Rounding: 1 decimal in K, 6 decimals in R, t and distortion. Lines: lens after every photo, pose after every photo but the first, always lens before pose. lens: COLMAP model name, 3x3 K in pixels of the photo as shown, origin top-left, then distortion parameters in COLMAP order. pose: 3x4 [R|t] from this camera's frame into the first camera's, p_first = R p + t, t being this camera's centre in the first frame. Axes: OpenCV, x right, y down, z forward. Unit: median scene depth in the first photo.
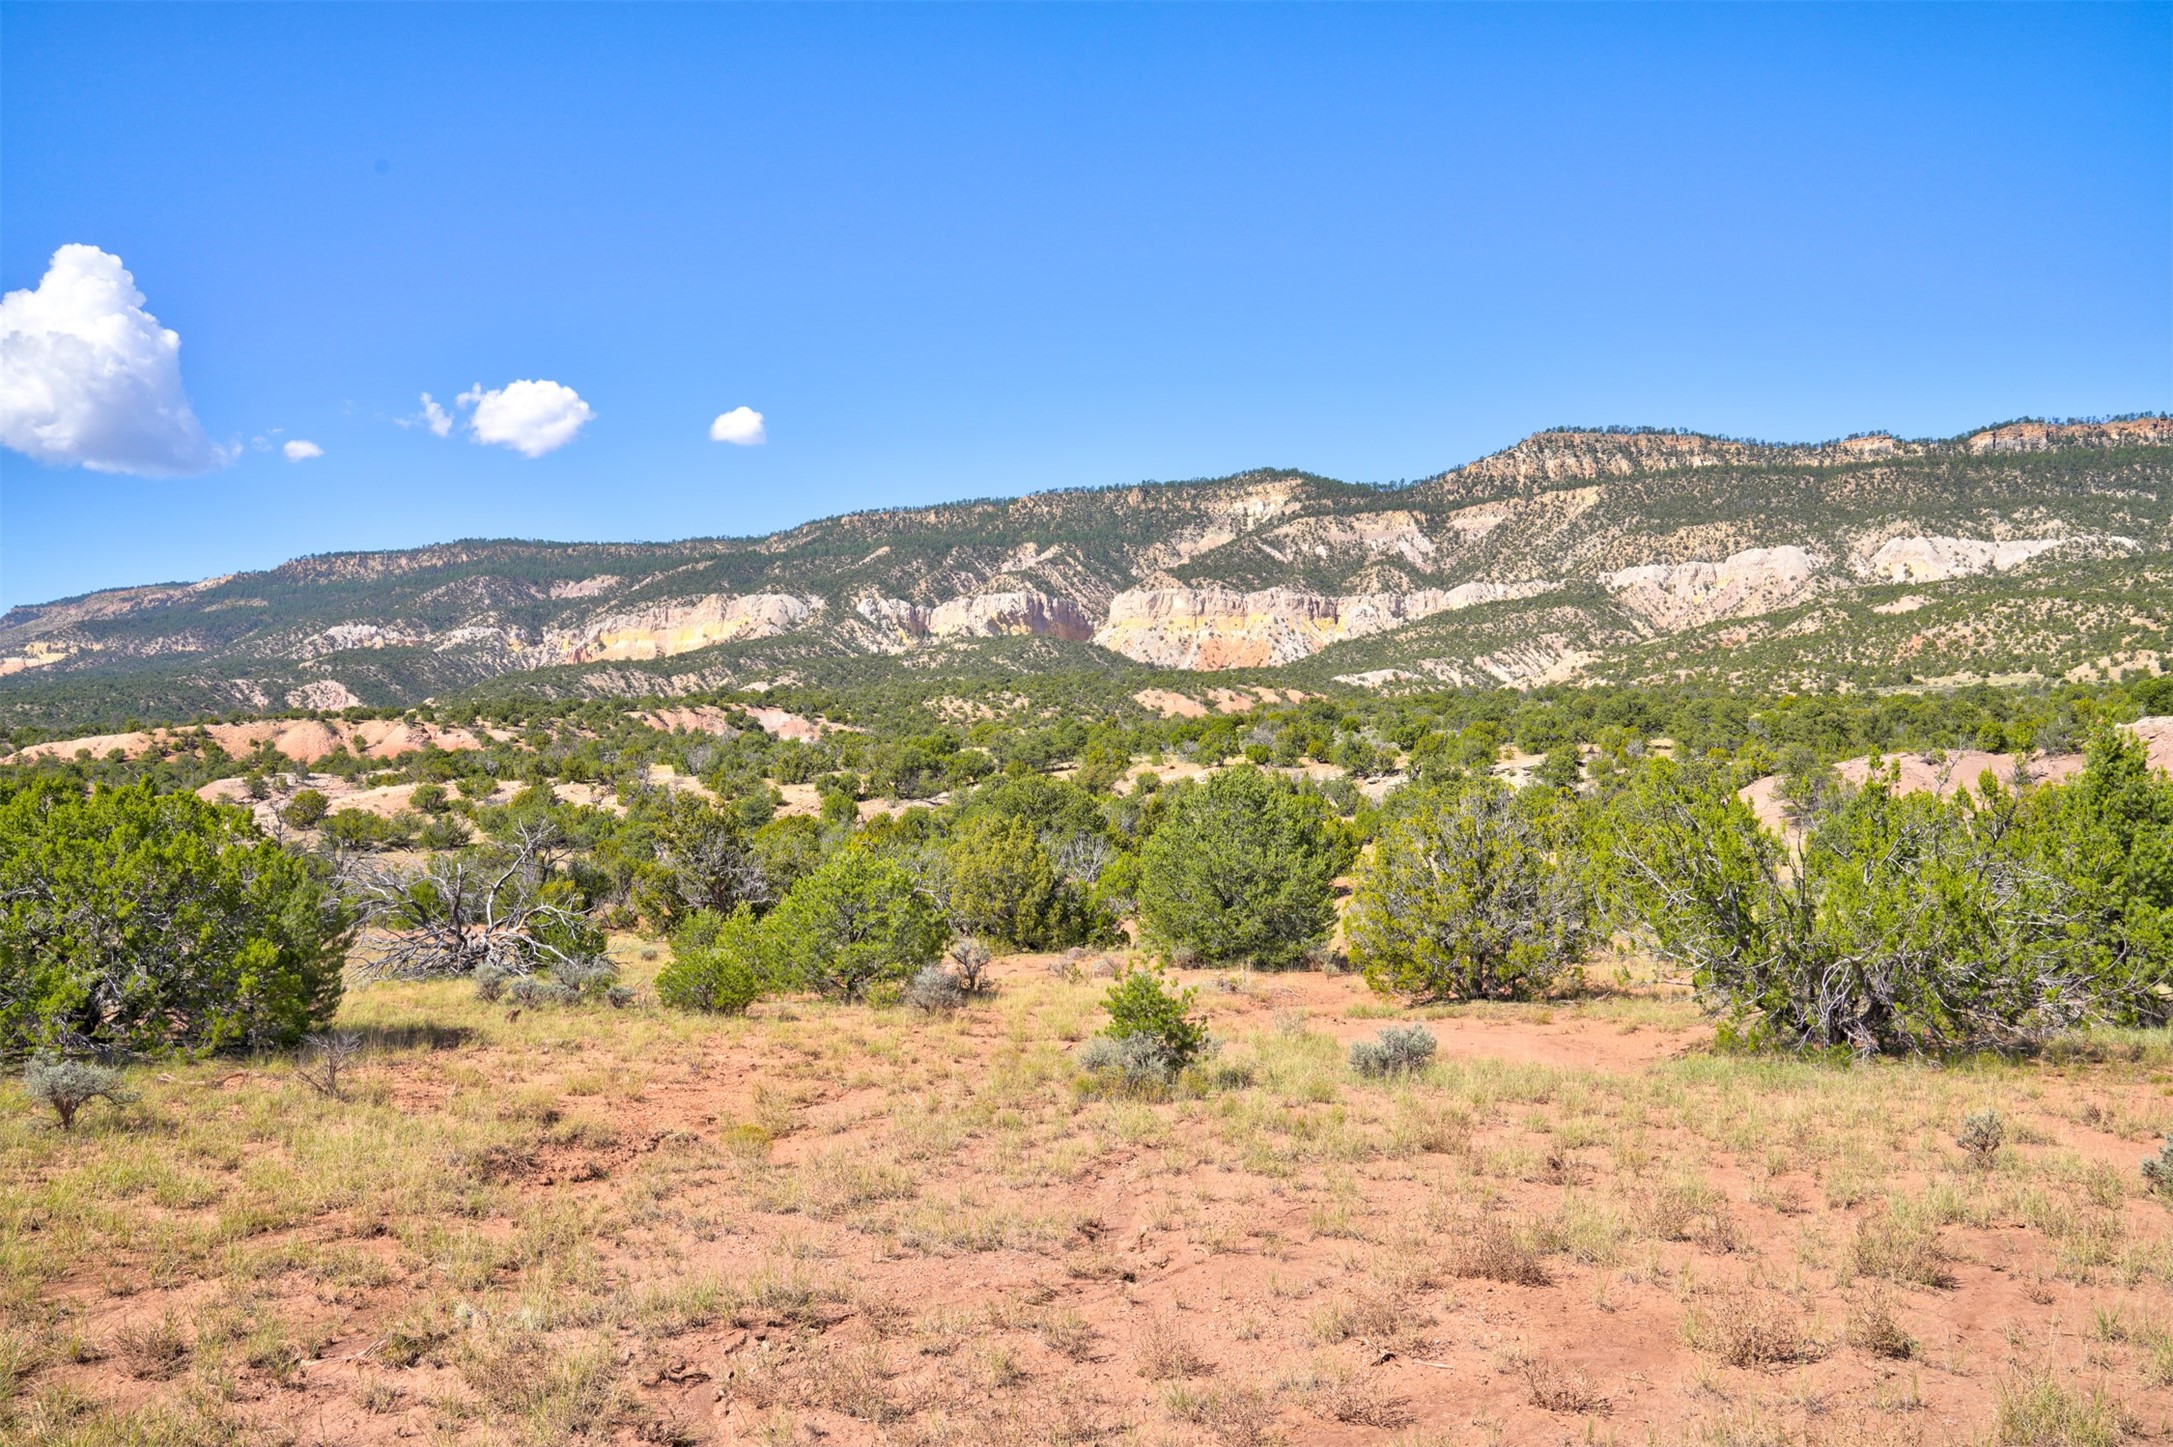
lens RADIAL K [[1664.9, 0, 1081.1], [0, 1664.9, 713.8], [0, 0, 1]] dist [-0.103654, 0.120734]
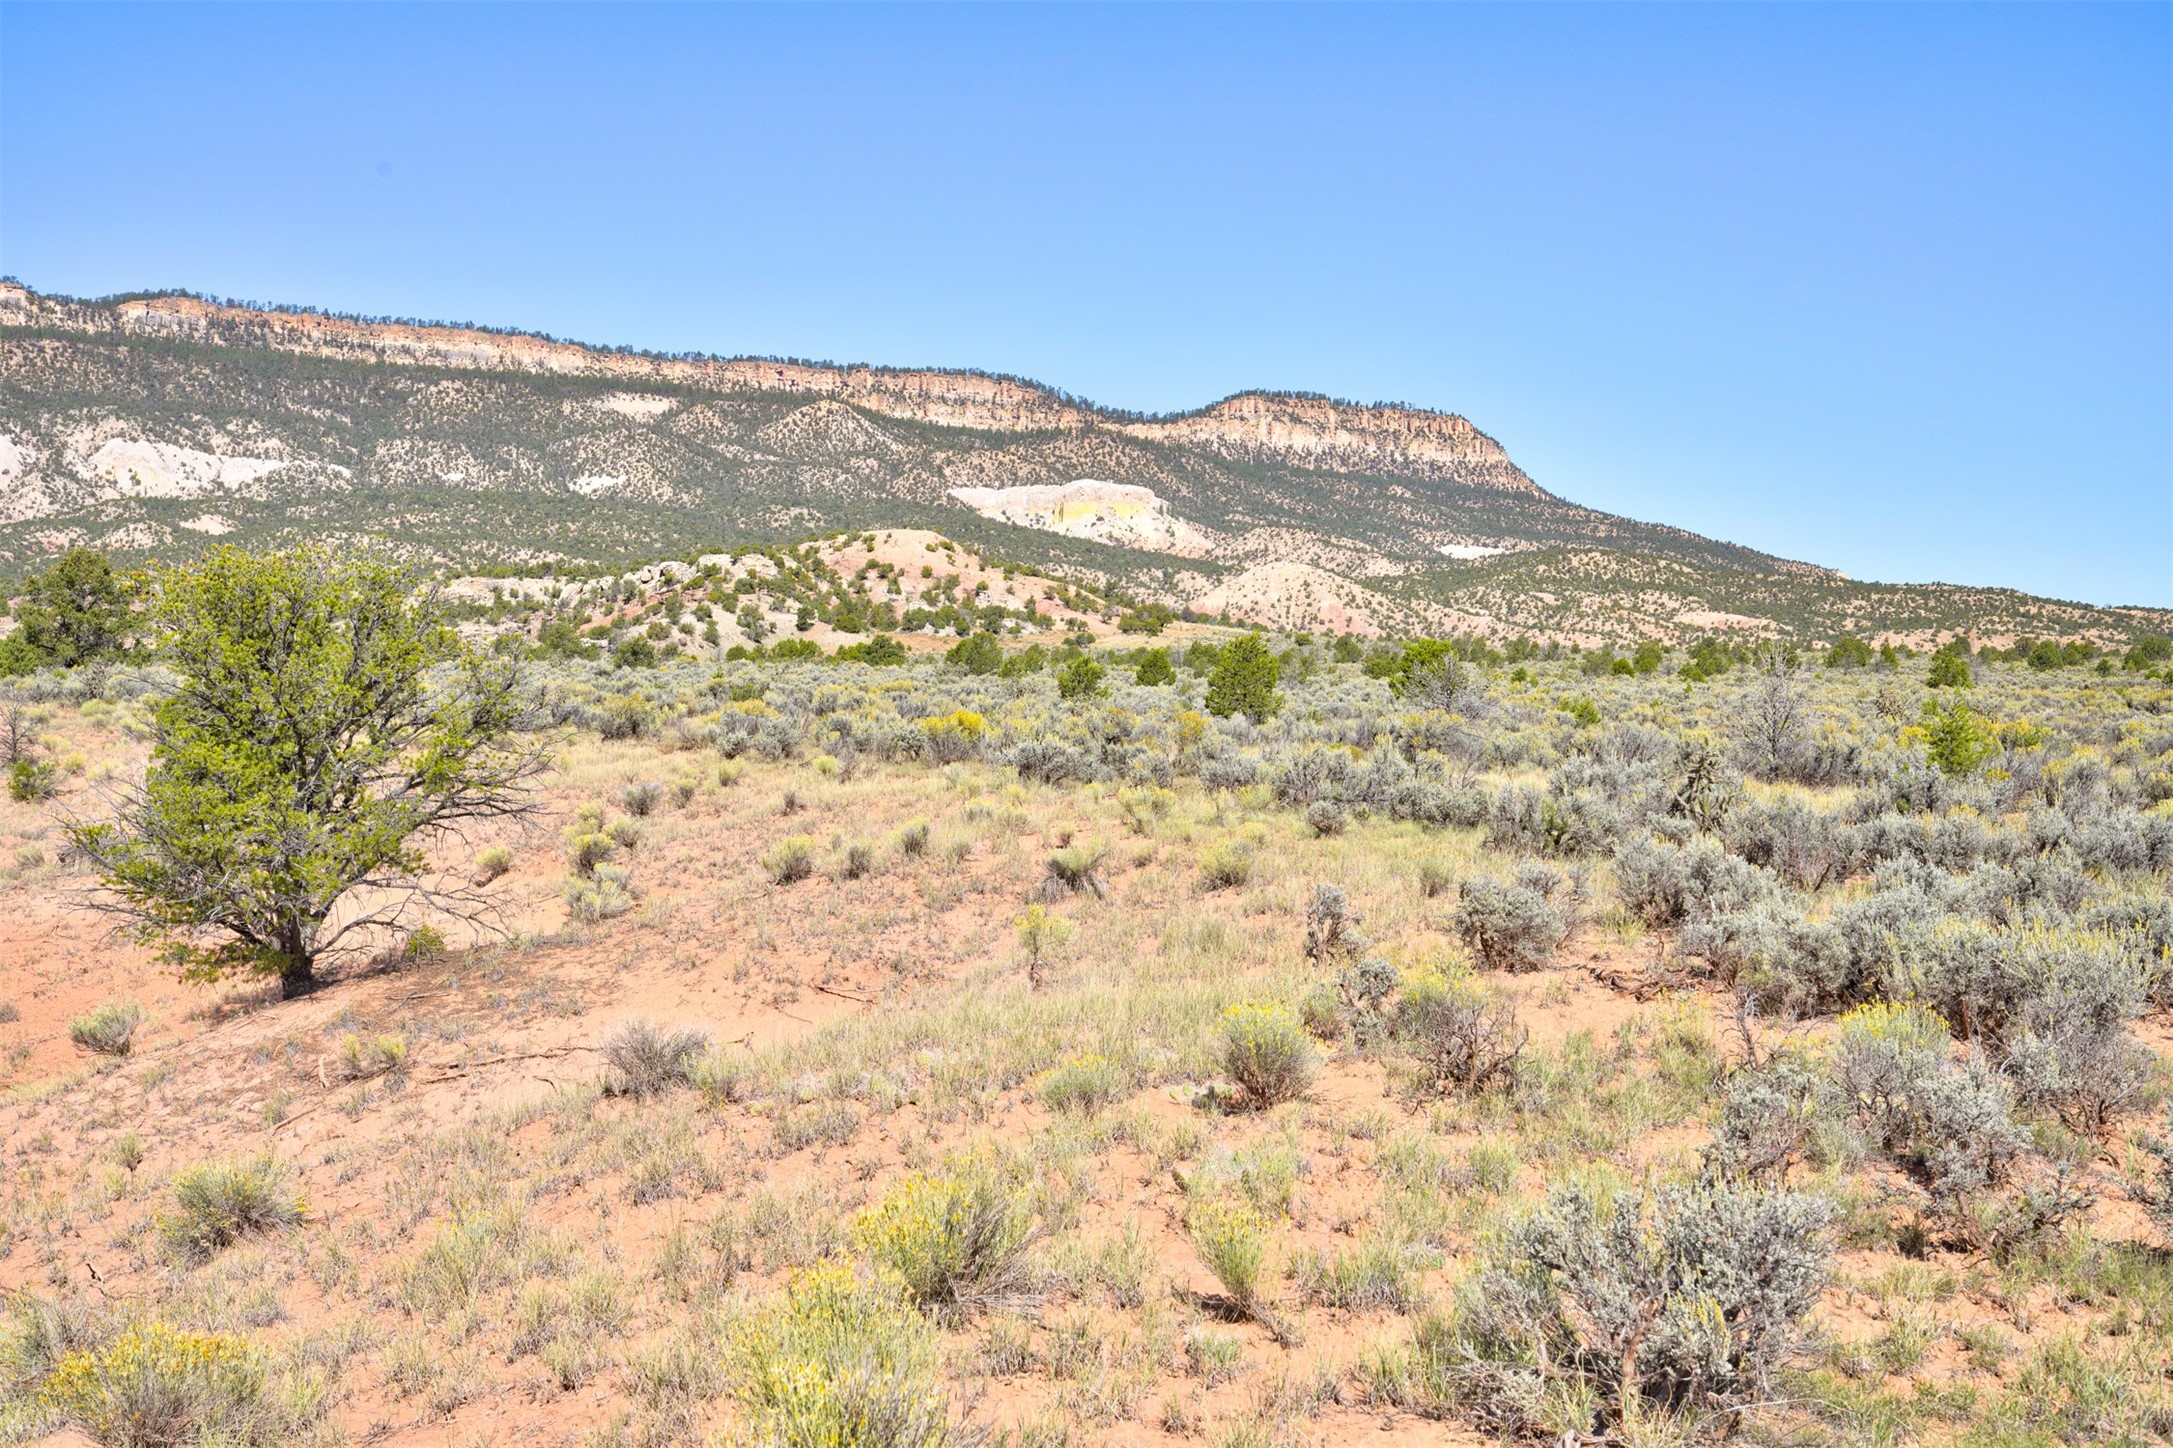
lens RADIAL K [[2855.8, 0, 1081.4], [0, 2855.8, 715.3], [0, 0, 1]] dist [0.114764, 0.398779]
pose [[0.627337, 0.026925, 0.778282, -0.415677], [-0.042015, 0.999117, -0.000698, 0.024692], [-0.777614, -0.032261, 0.627914, -0.436714]]
